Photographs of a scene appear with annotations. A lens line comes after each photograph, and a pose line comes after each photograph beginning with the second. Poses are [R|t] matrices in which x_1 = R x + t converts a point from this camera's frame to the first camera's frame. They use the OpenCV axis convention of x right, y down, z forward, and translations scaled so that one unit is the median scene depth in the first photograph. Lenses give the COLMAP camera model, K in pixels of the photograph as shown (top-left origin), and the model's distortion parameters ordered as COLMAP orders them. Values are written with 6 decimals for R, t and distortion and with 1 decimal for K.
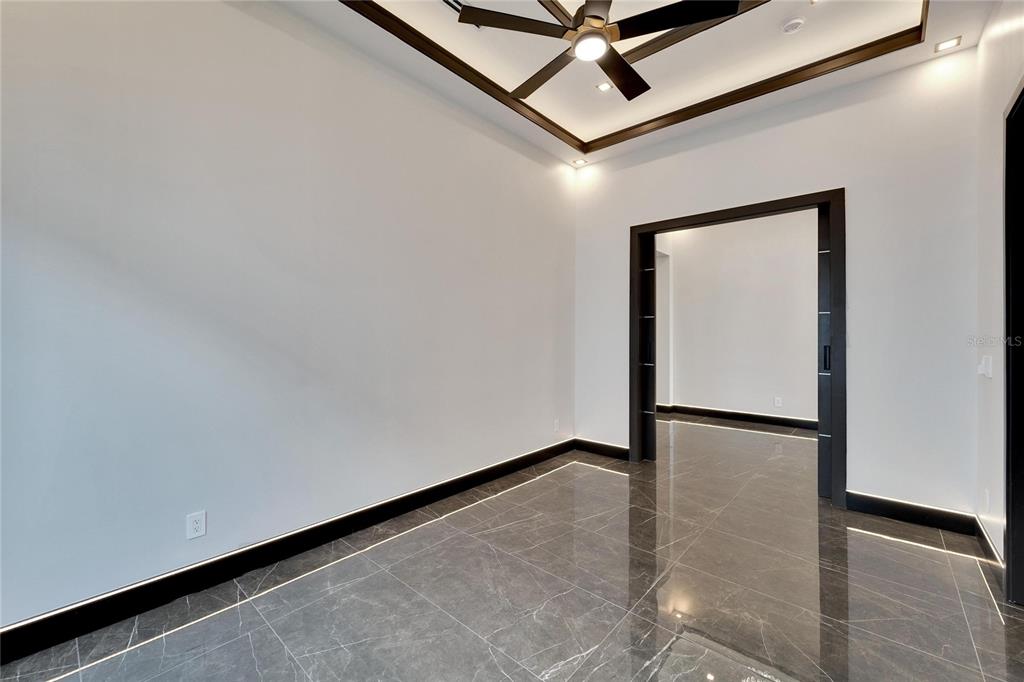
lens RADIAL K [[417.2, 0, 506.4], [0, 417.2, 335.3], [0, 0, 1]] dist [0.001922, 0.000205]
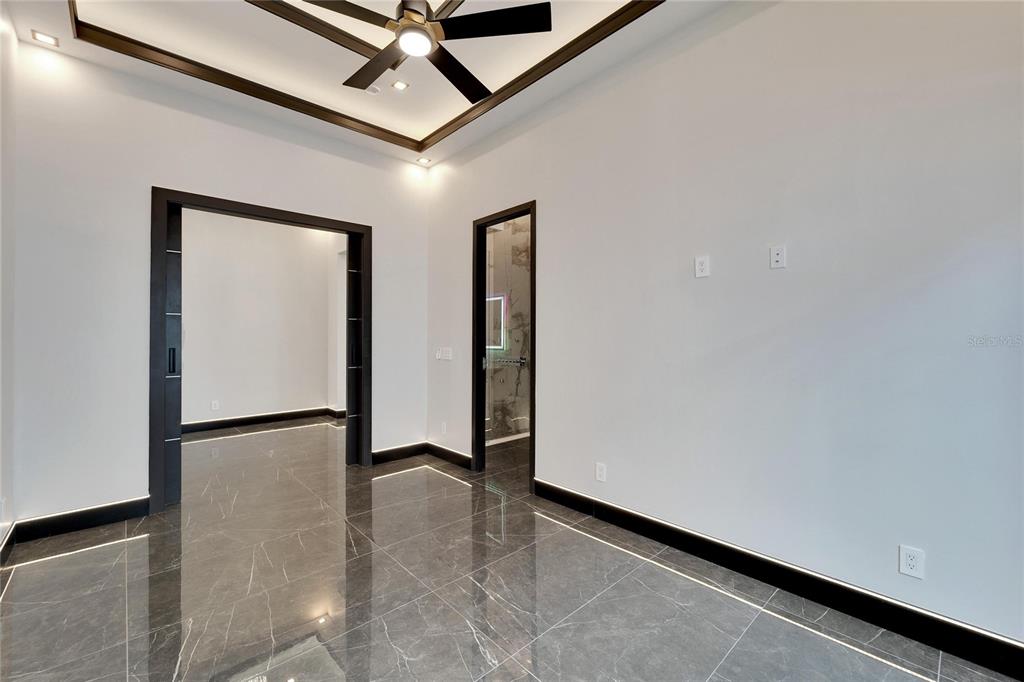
lens RADIAL K [[417.2, 0, 506.4], [0, 417.2, 335.3], [0, 0, 1]] dist [0.001922, 0.000205]
pose [[0.093088, 0.003610, 0.995651, -0.462212], [0.001618, 0.999992, -0.003777, 0.001806], [-0.995657, 0.001963, 0.093081, 0.426454]]
